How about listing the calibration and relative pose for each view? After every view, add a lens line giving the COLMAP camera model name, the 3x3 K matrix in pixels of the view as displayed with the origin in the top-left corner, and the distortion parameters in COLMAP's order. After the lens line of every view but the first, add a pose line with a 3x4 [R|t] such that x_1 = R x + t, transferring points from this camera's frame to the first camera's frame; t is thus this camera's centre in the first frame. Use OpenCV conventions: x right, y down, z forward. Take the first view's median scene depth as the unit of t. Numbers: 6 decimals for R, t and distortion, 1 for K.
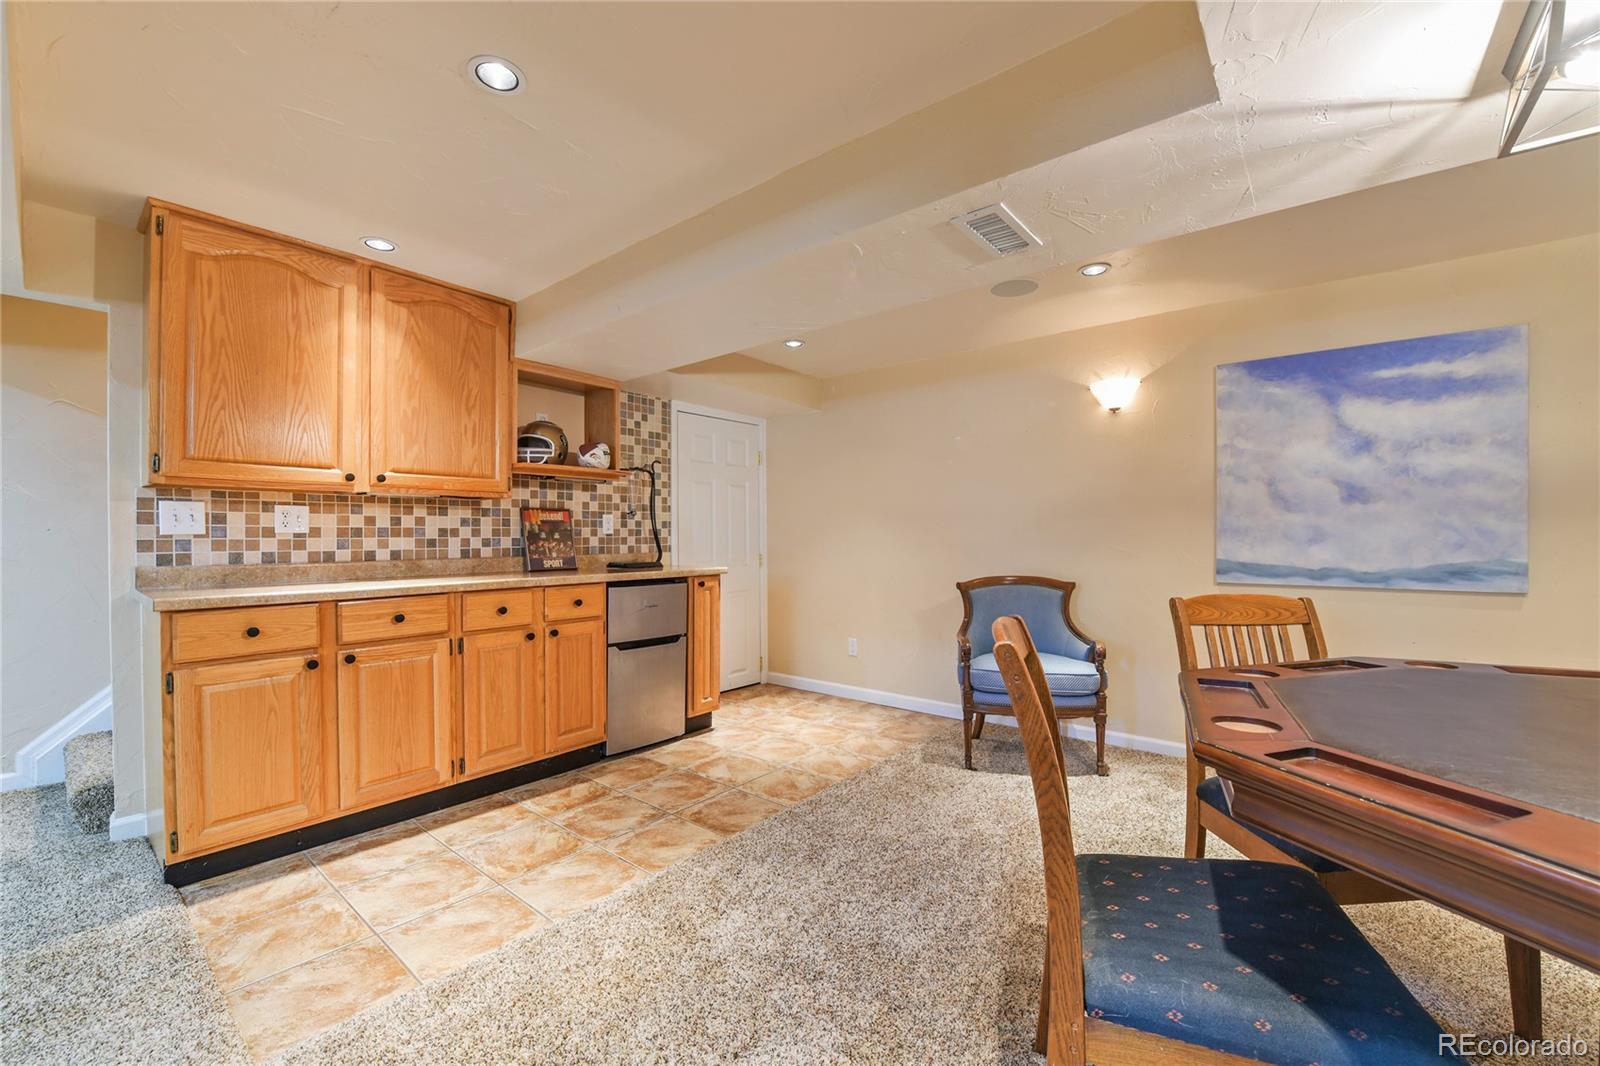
lens RADIAL K [[642.9, 0, 802.9], [0, 642.9, 534.8], [0, 0, 1]] dist [-0.010358, -0.000891]
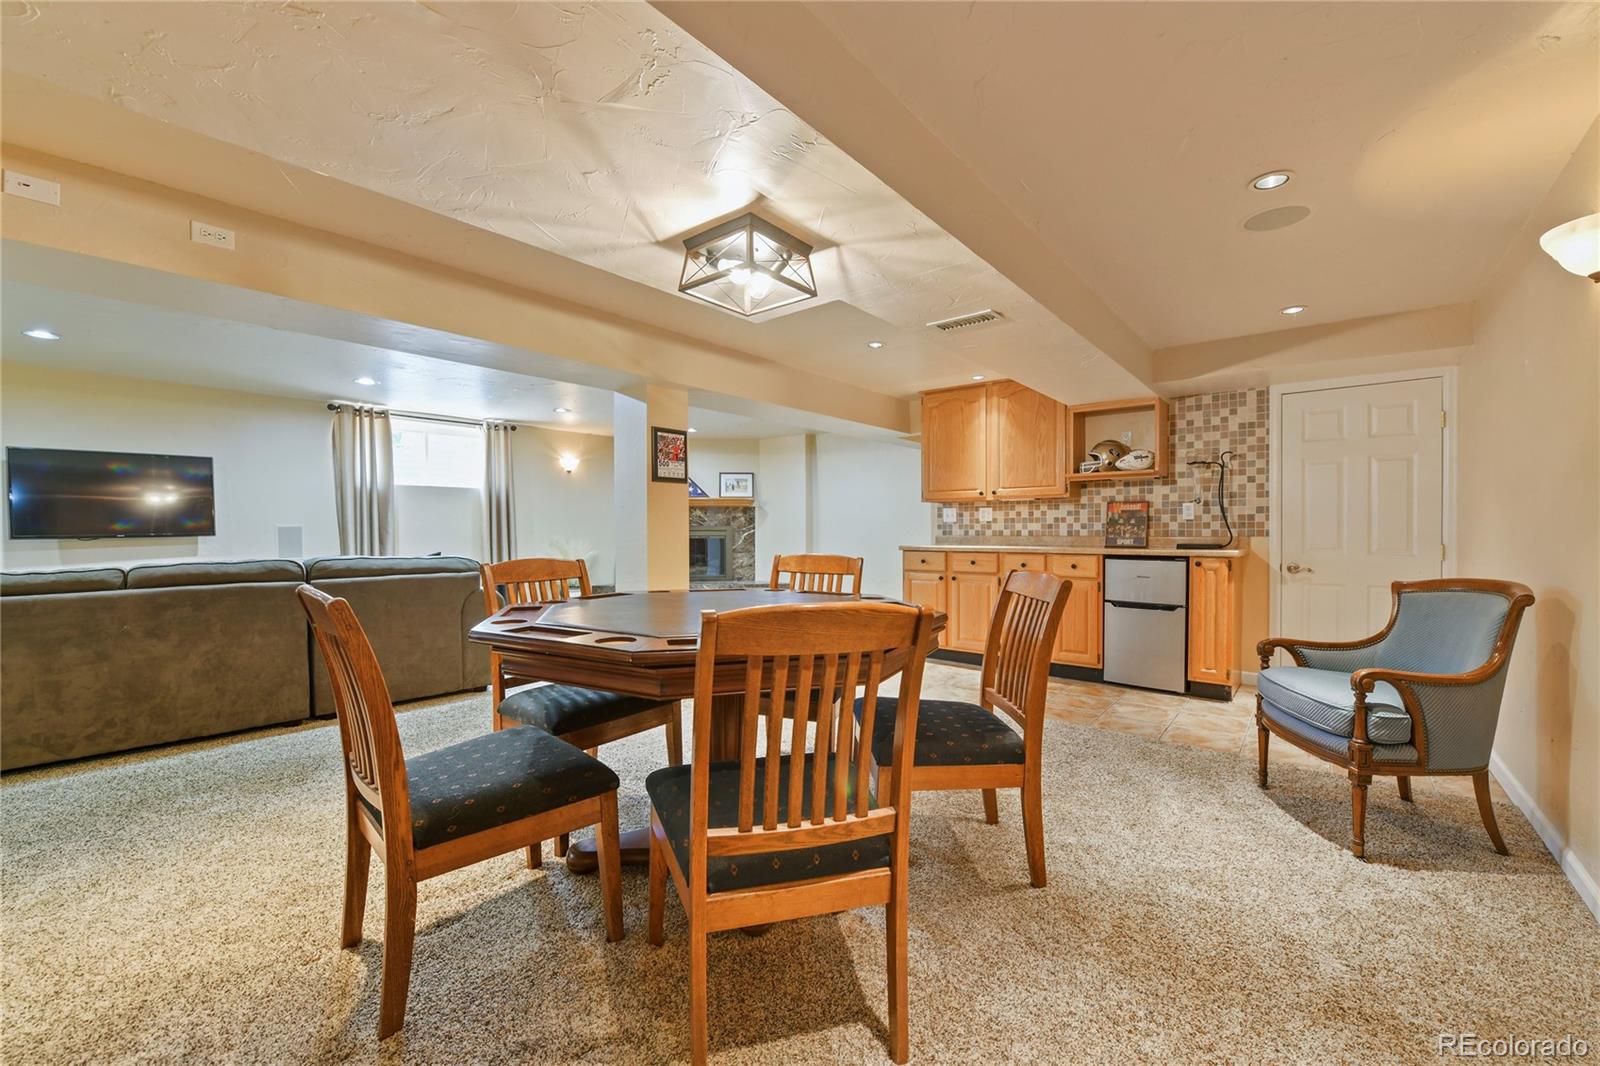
lens RADIAL K [[642.9, 0, 804.2], [0, 642.9, 534.6], [0, 0, 1]] dist [-0.010358, -0.000891]
pose [[-0.011250, 0.013449, -0.999846, 1.069086], [0.004802, 0.999899, 0.013396, 0.008632], [0.999925, -0.004650, -0.011313, 0.367799]]
